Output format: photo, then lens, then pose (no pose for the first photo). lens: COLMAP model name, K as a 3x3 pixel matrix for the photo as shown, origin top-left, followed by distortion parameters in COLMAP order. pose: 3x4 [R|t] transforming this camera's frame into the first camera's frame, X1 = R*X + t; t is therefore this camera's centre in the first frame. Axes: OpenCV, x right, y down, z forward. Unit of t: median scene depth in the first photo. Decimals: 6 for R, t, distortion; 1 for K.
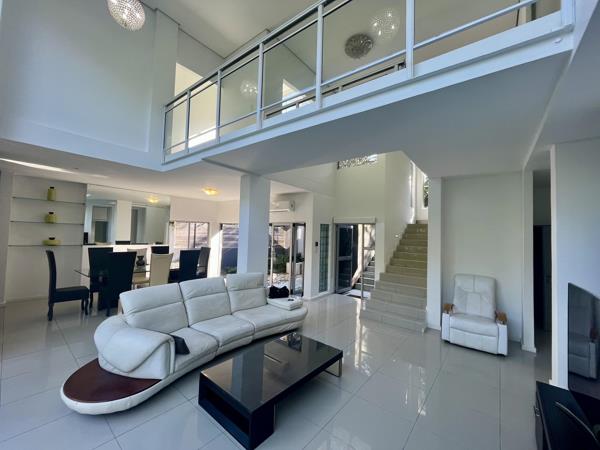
lens RADIAL K [[244.4, 0, 298.8], [0, 244.4, 224.8], [0, 0, 1]] dist [0.002495, 0.000161]
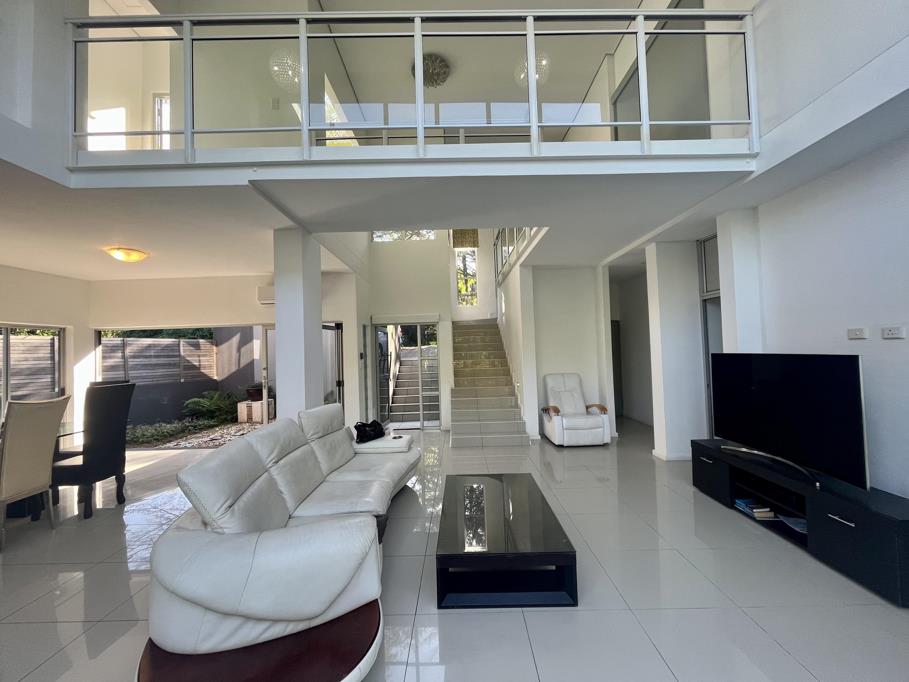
lens RADIAL K [[370.3, 0, 456.6], [0, 370.3, 339.9], [0, 0, 1]] dist [0.002495, 0.000161]
pose [[0.777590, -0.035270, 0.627781, -0.442483], [0.030917, 0.999363, 0.017851, 0.036833], [-0.628011, 0.005529, 0.778185, 0.134855]]
